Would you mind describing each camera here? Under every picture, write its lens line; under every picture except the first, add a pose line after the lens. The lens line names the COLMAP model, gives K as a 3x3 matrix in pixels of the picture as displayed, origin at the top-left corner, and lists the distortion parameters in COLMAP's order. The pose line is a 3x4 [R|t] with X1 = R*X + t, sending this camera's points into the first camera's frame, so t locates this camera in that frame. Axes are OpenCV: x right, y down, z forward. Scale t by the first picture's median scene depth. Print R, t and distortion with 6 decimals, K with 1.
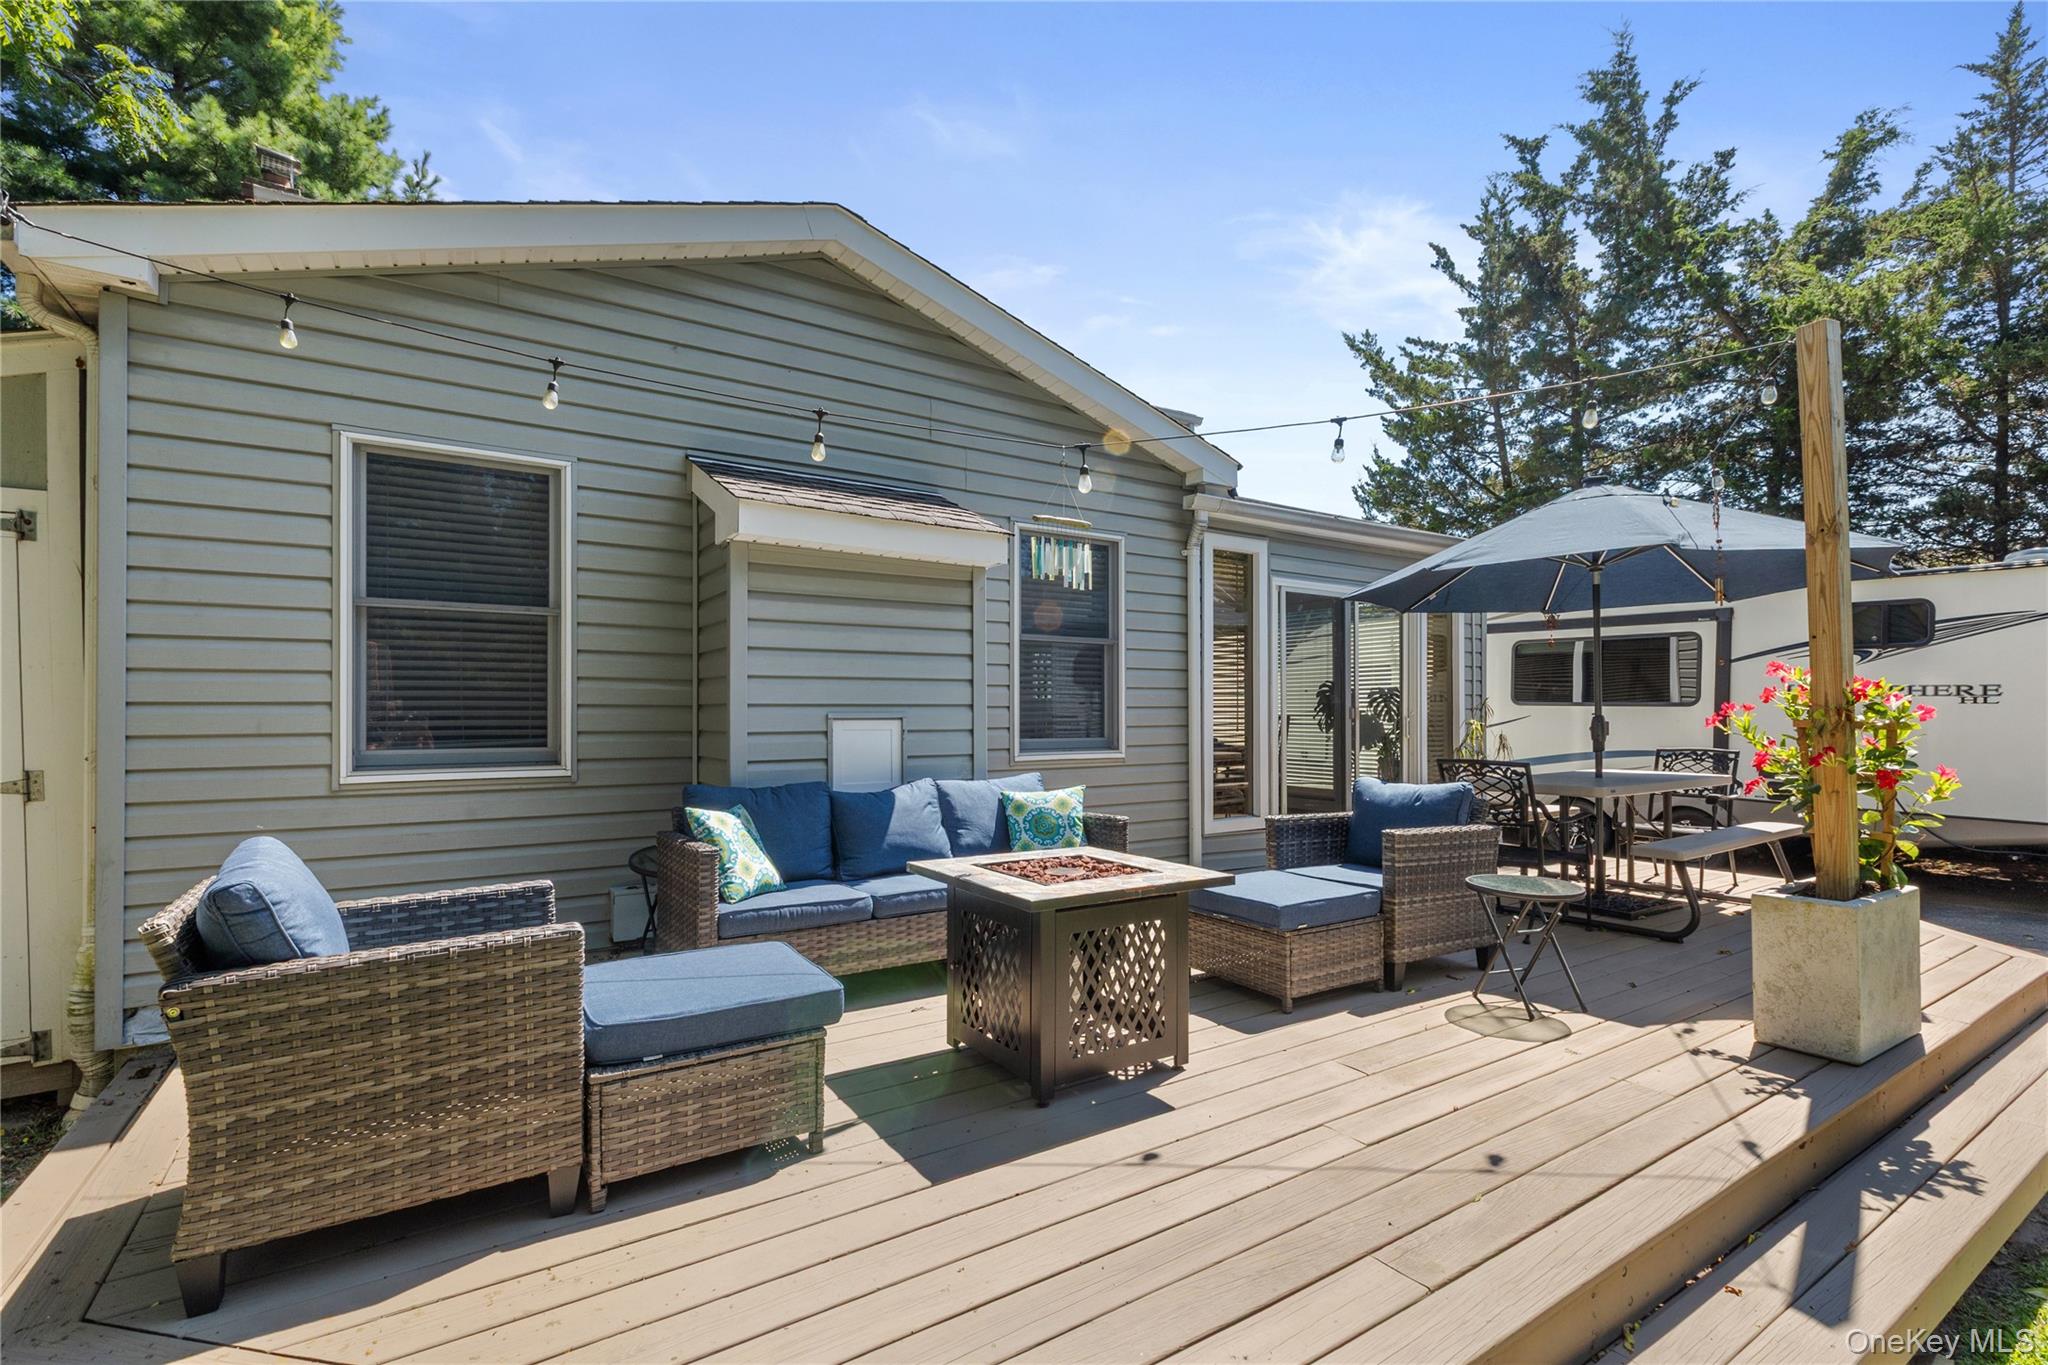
lens RADIAL K [[933.6, 0, 1022.5], [0, 933.6, 671.9], [0, 0, 1]] dist [-0.002964, 0.000845]
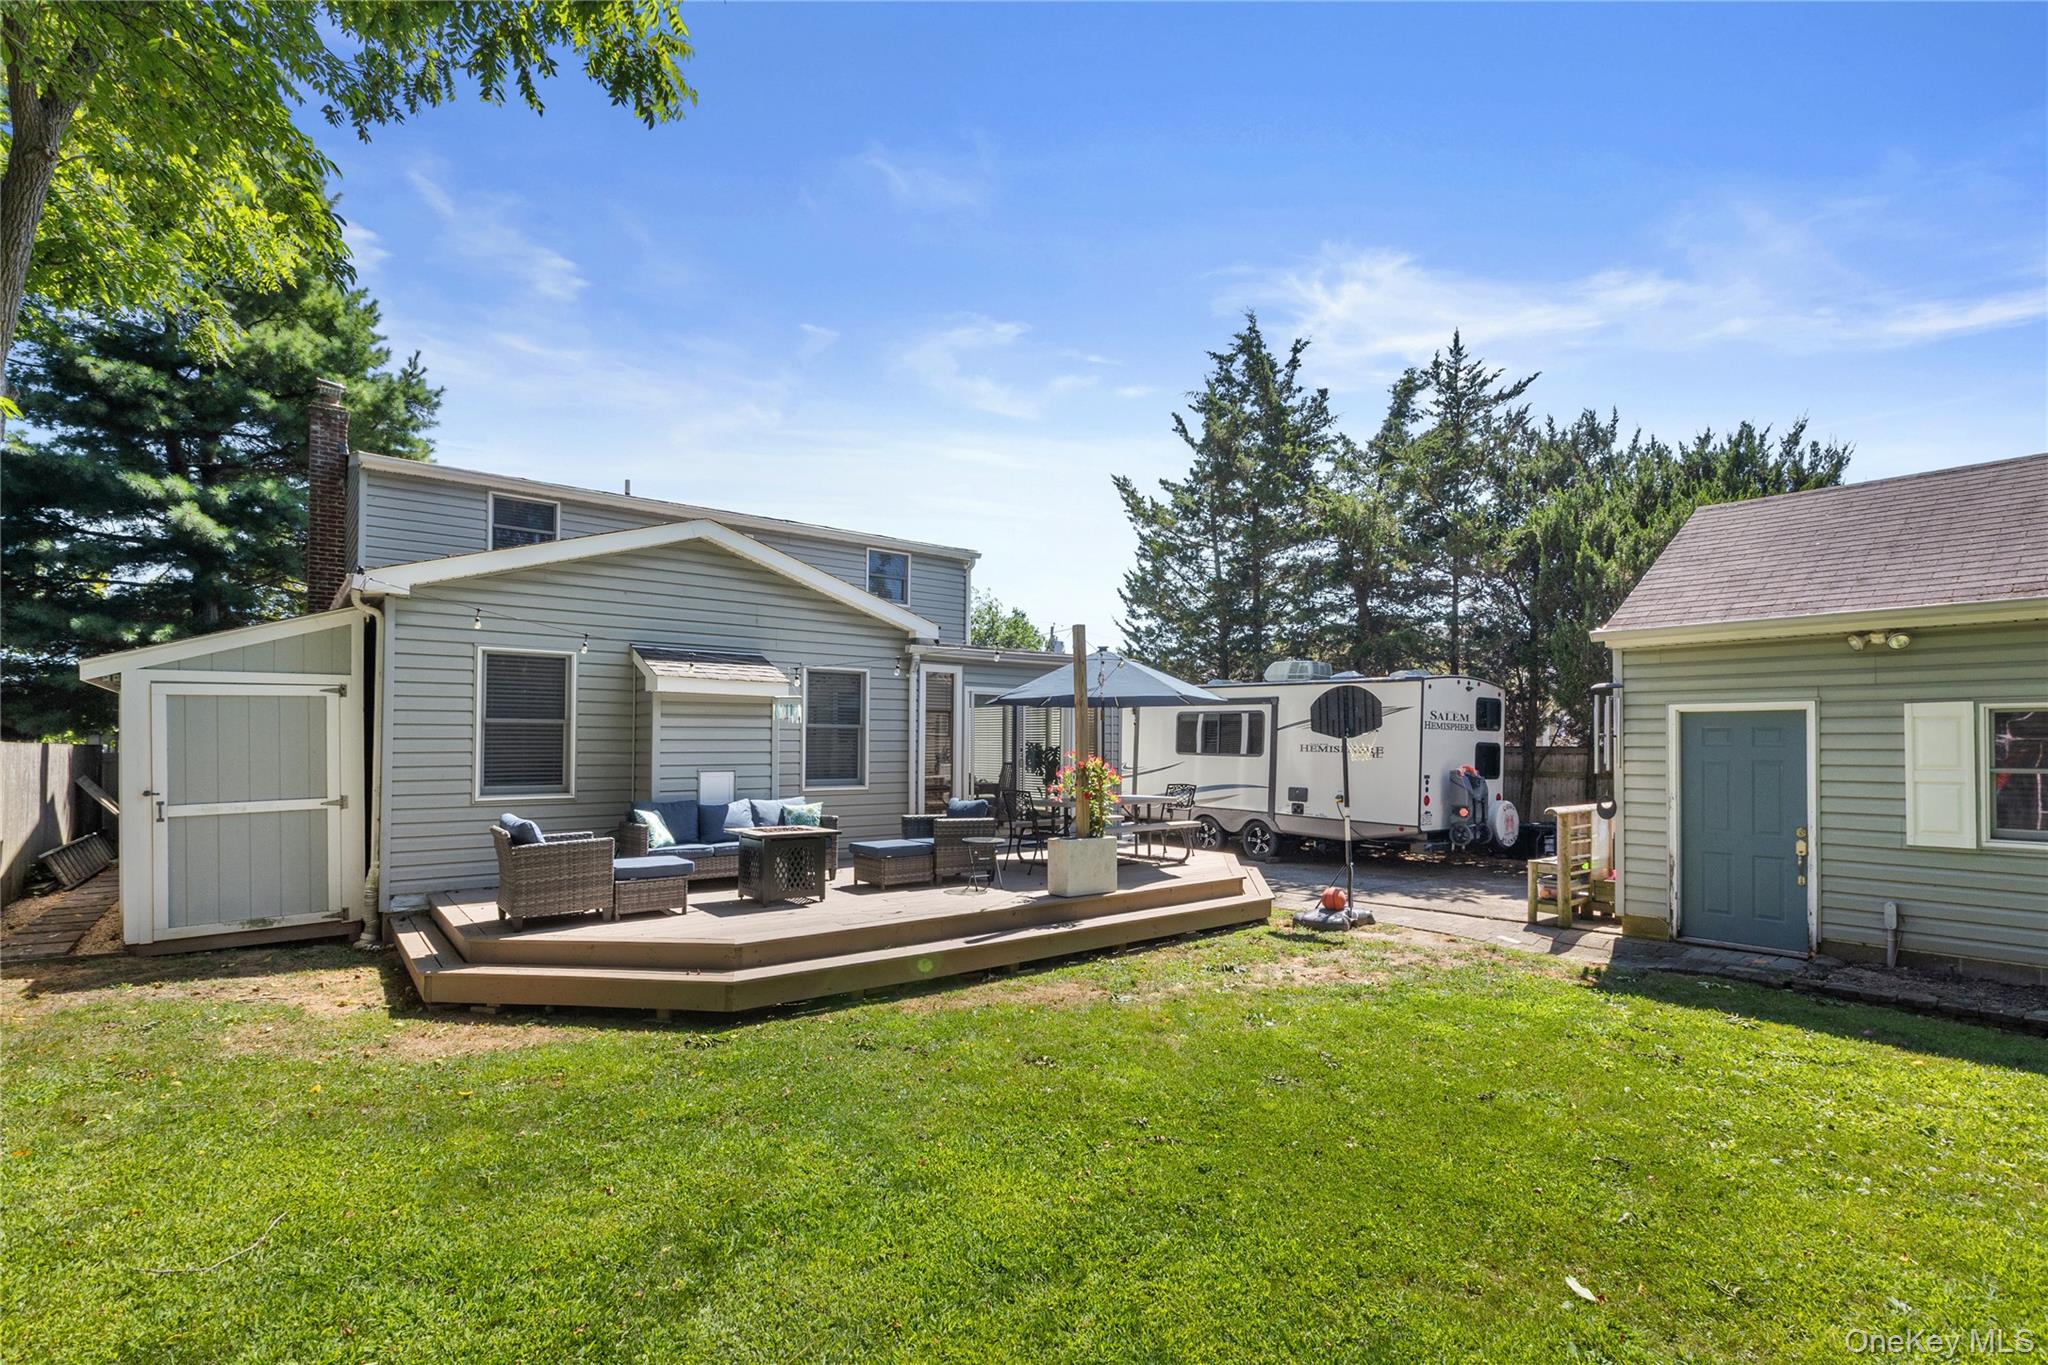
lens RADIAL K [[933.6, 0, 1026.4], [0, 933.6, 687.3], [0, 0, 1]] dist [-0.002964, 0.000845]
pose [[0.994711, 0.009117, 0.102307, 0.310120], [-0.007238, 0.999799, -0.018721, -0.104100], [-0.102457, 0.017881, 0.994577, -1.173931]]
